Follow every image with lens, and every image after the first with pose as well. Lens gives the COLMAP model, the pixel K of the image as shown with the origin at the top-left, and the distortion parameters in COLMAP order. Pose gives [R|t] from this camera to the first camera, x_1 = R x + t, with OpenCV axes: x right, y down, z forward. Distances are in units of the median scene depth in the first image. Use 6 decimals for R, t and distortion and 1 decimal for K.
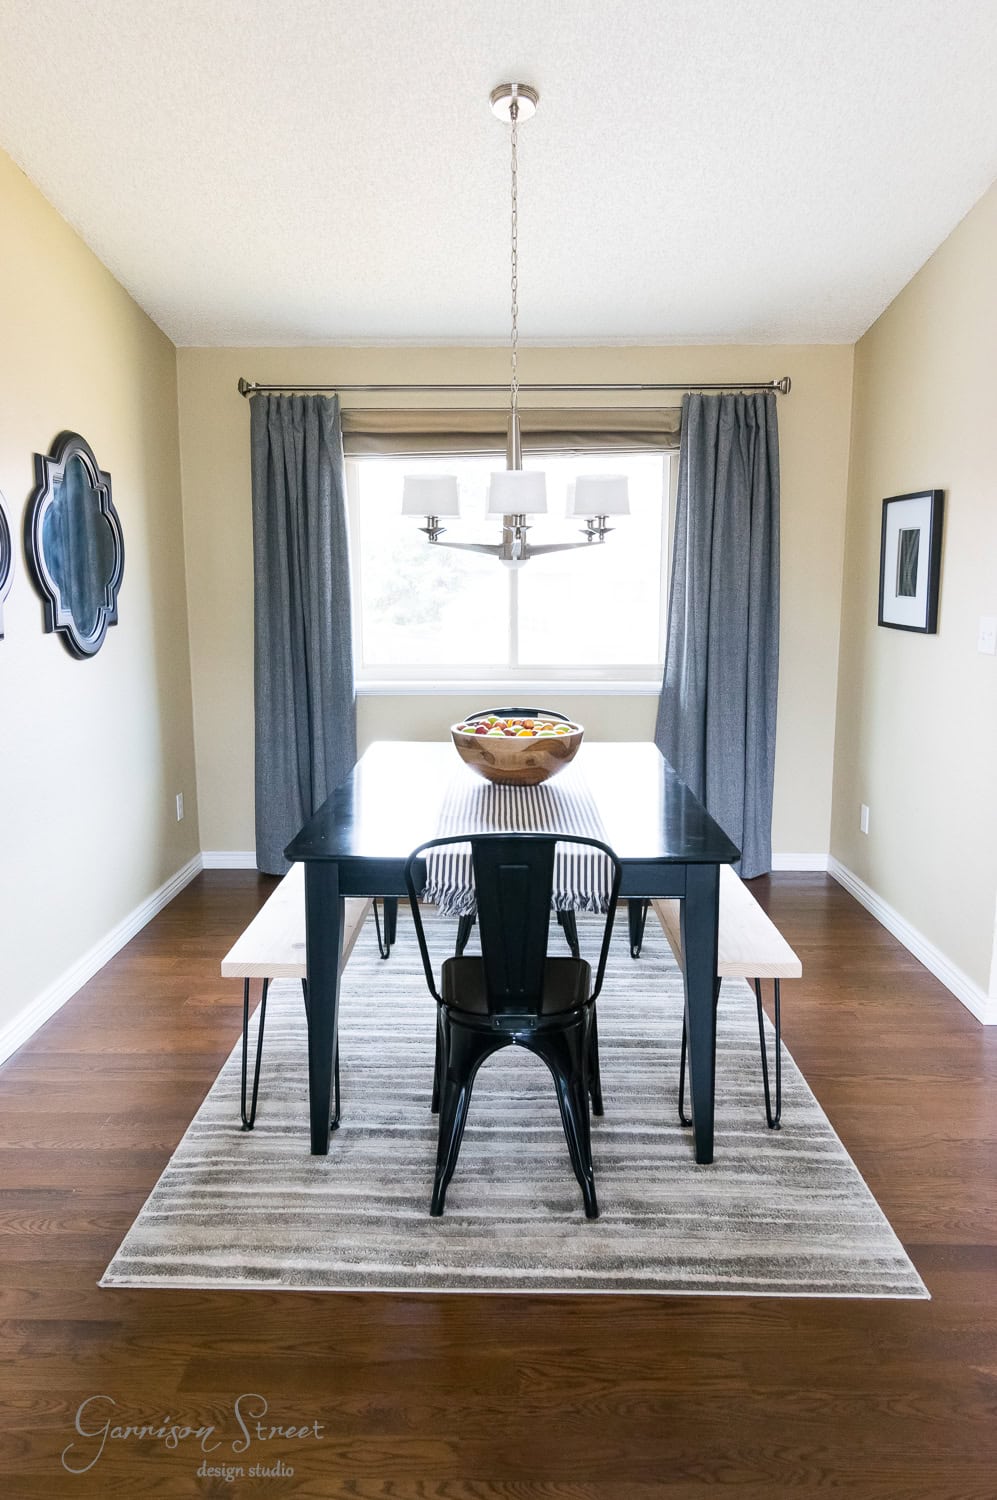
lens RADIAL K [[997.6, 0, 497.1], [0, 997.6, 724.0], [0, 0, 1]] dist [-0.002438, -0.000655]
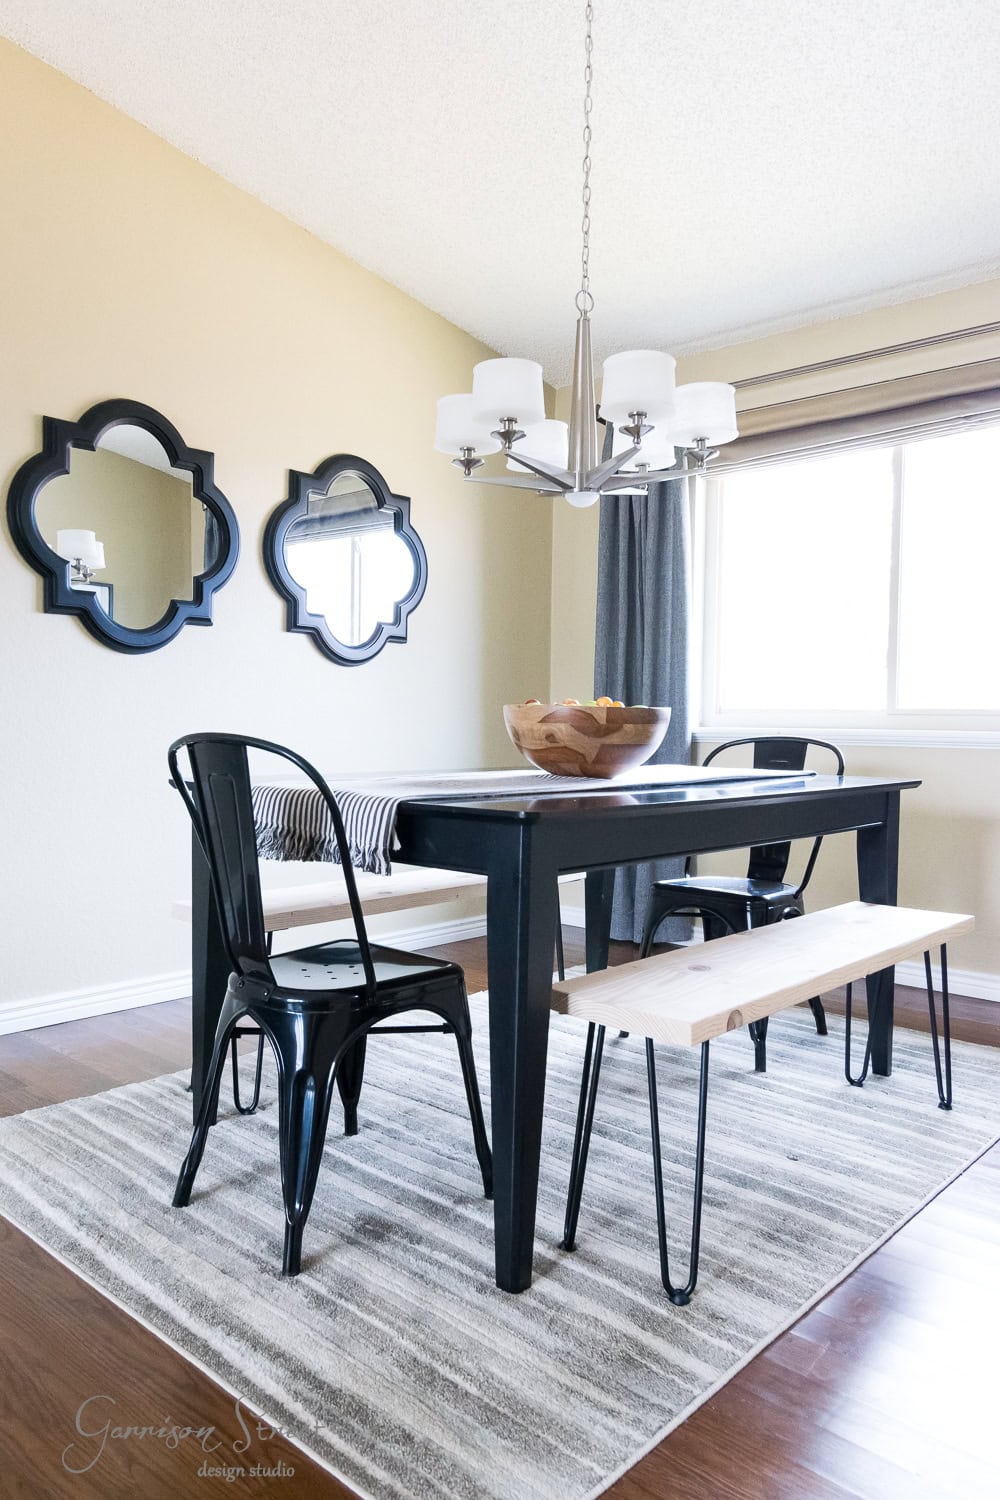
lens RADIAL K [[1039.3, 0, 500.0], [0, 1039.3, 750.0], [0, 0, 1]] dist [0.001021, 0.001805]
pose [[0.753044, 0.030065, -0.657283, 0.650546], [-0.109919, 0.990666, -0.080619, 0.141461], [0.648723, 0.132957, 0.749320, 0.431797]]
